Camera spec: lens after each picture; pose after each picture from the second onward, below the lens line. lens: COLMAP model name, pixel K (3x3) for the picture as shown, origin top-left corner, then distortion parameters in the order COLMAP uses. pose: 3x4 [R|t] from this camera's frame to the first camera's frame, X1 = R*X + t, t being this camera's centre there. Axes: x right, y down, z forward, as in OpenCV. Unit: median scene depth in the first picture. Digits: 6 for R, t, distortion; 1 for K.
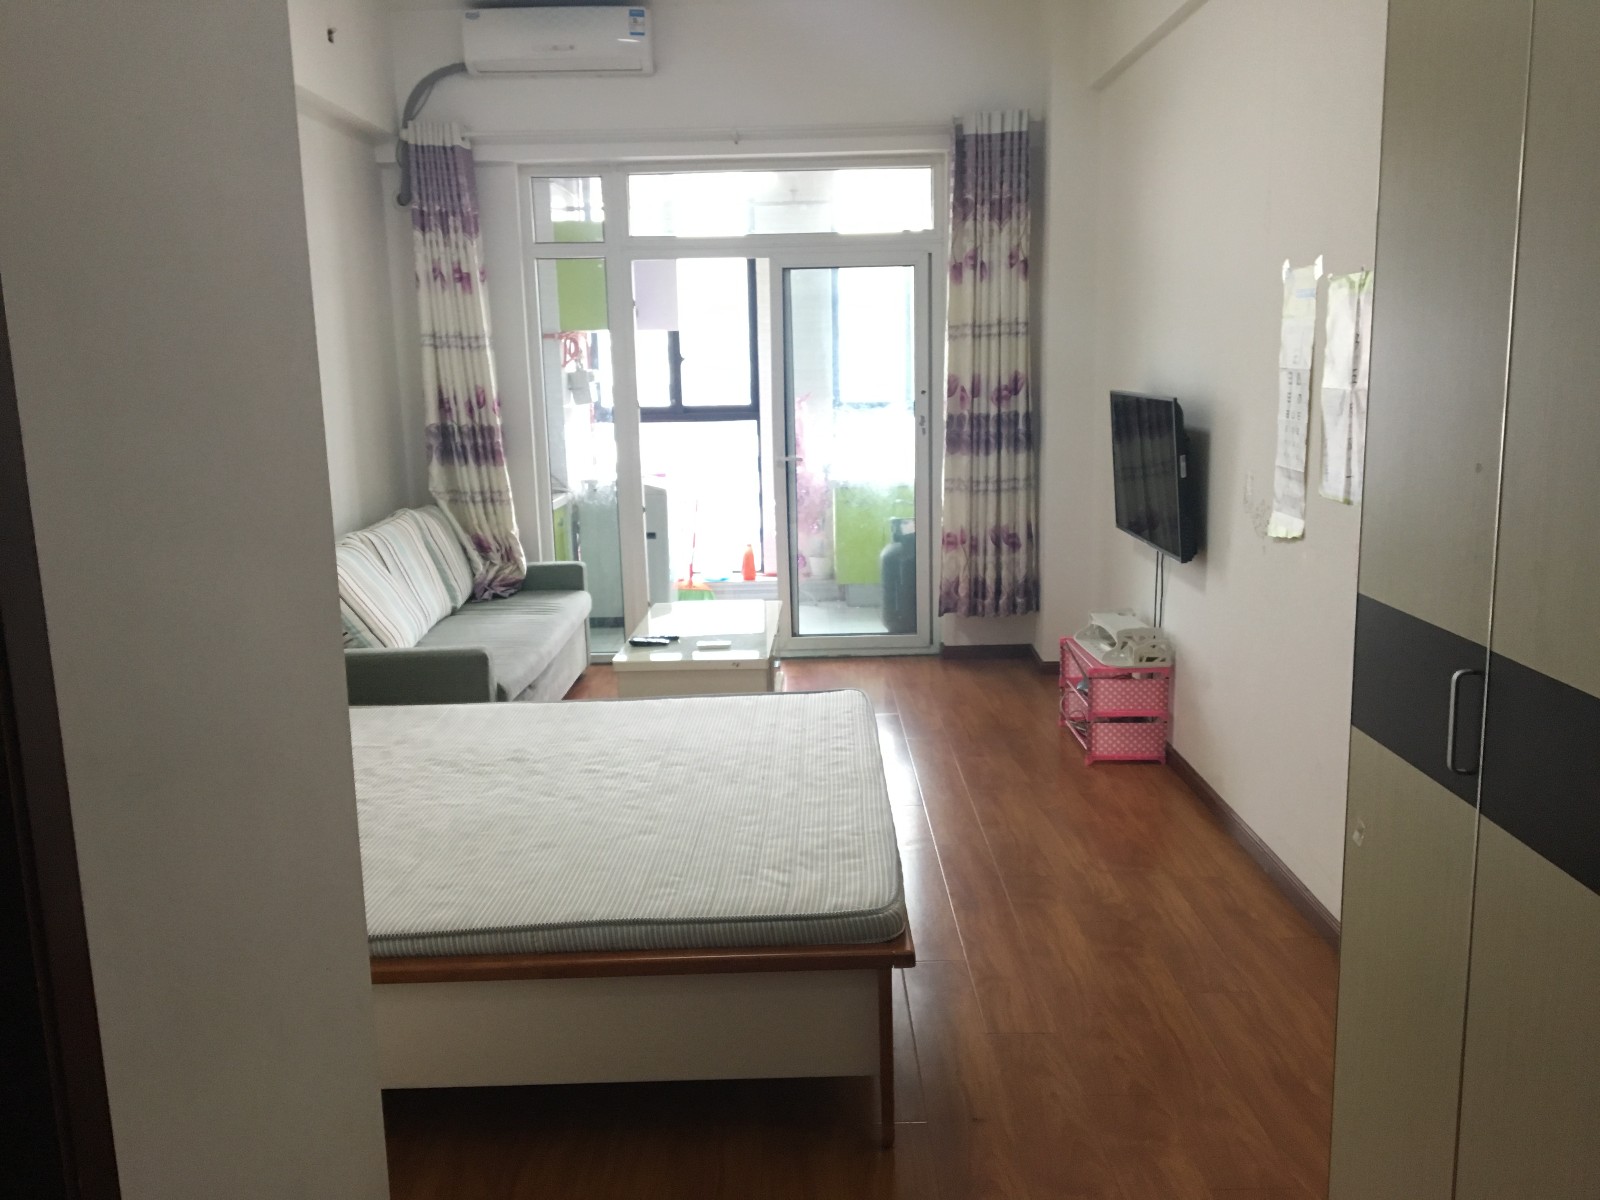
lens RADIAL K [[1336.6, 0, 803.9], [0, 1336.6, 604.8], [0, 0, 1]] dist [0.092989, -0.138356]
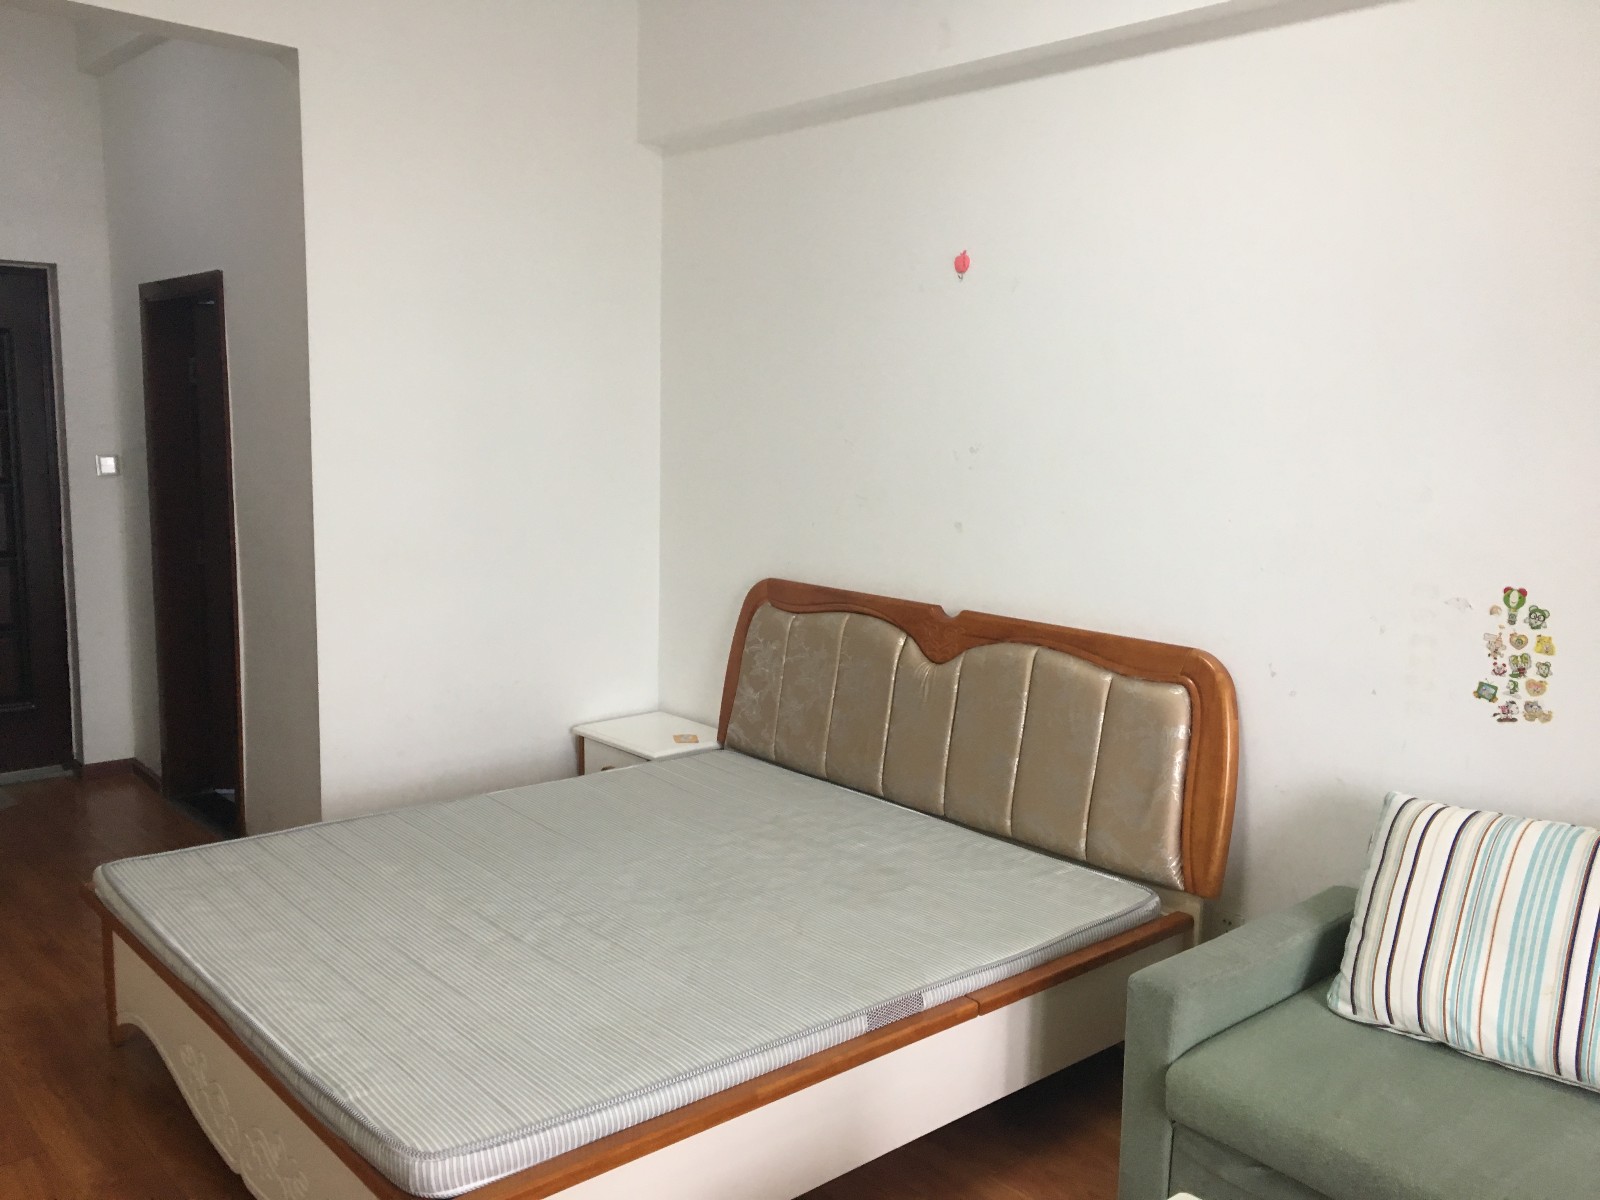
lens RADIAL K [[1336.6, 0, 803.9], [0, 1336.6, 604.8], [0, 0, 1]] dist [0.092989, -0.138356]
pose [[-0.747692, 0.101647, -0.656220, 0.272537], [-0.125394, 0.948824, 0.289843, -0.323221], [0.652099, 0.298999, -0.696682, 1.589828]]
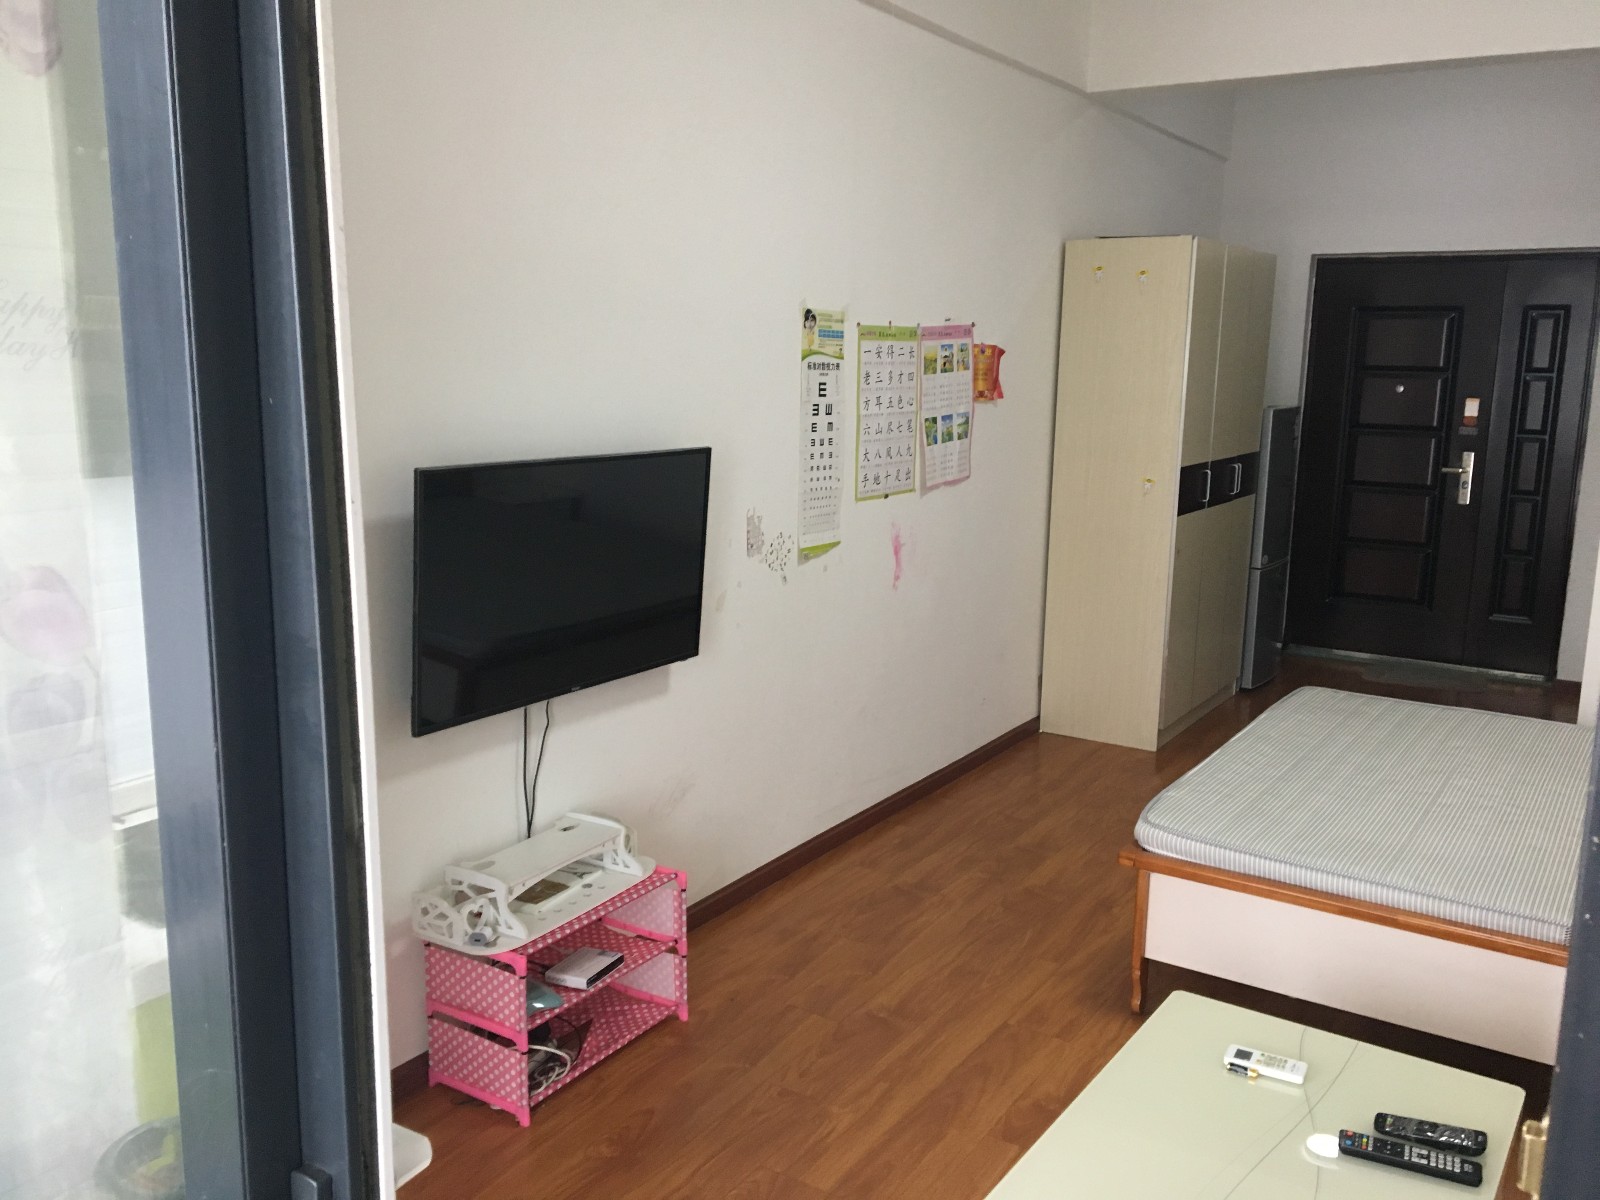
lens RADIAL K [[1336.6, 0, 803.9], [0, 1336.6, 604.8], [0, 0, 1]] dist [0.092989, -0.138356]
pose [[-0.841109, -0.089860, 0.533349, -0.229525], [0.103658, 0.941041, 0.322020, -0.377068], [-0.530840, 0.326140, -0.782203, 1.946771]]
